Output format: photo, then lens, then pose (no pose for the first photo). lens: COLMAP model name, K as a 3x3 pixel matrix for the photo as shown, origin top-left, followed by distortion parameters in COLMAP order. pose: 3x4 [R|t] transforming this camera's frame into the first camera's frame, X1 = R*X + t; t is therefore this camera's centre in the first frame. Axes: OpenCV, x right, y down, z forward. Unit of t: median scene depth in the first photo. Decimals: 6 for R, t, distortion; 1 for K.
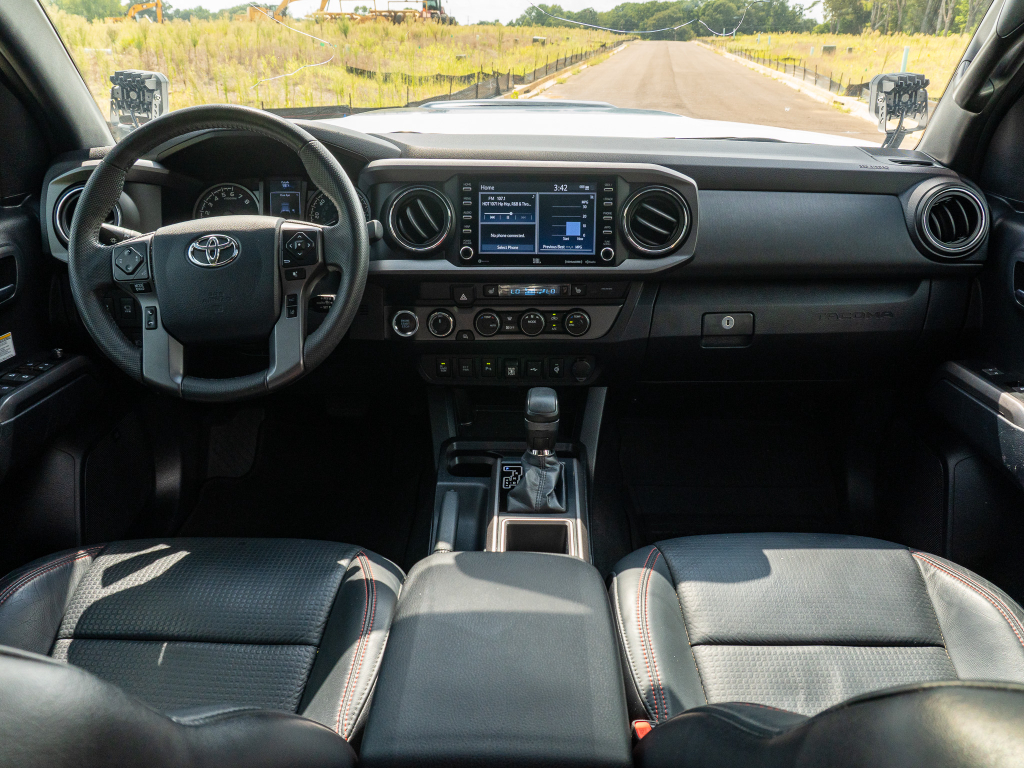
lens RADIAL K [[769.4, 0, 517.4], [0, 769.4, 385.4], [0, 0, 1]] dist [-0.014401, -0.007347]
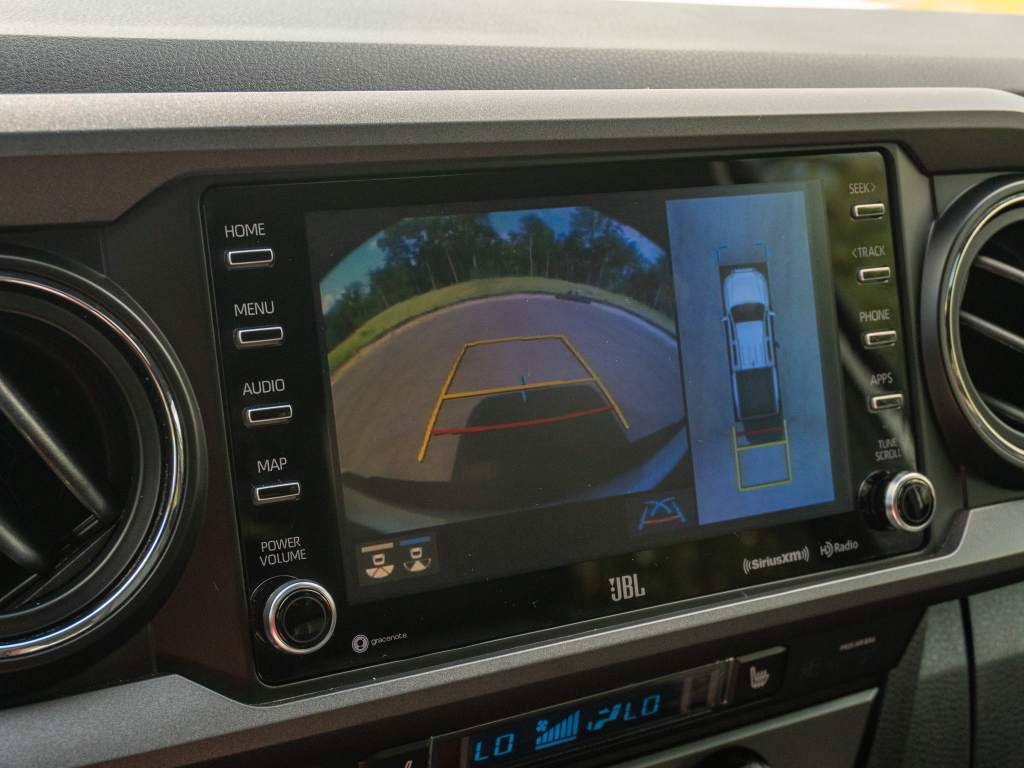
lens RADIAL K [[1628.2, 0, 512.0], [0, 1628.2, 384.0], [0, 0, 1]] dist [0.010635, -0.073144]
pose [[0.853377, -0.117680, 0.507837, -0.205321], [0.176605, 0.981843, -0.069249, -0.189567], [-0.490467, 0.148782, 0.858665, 0.651315]]
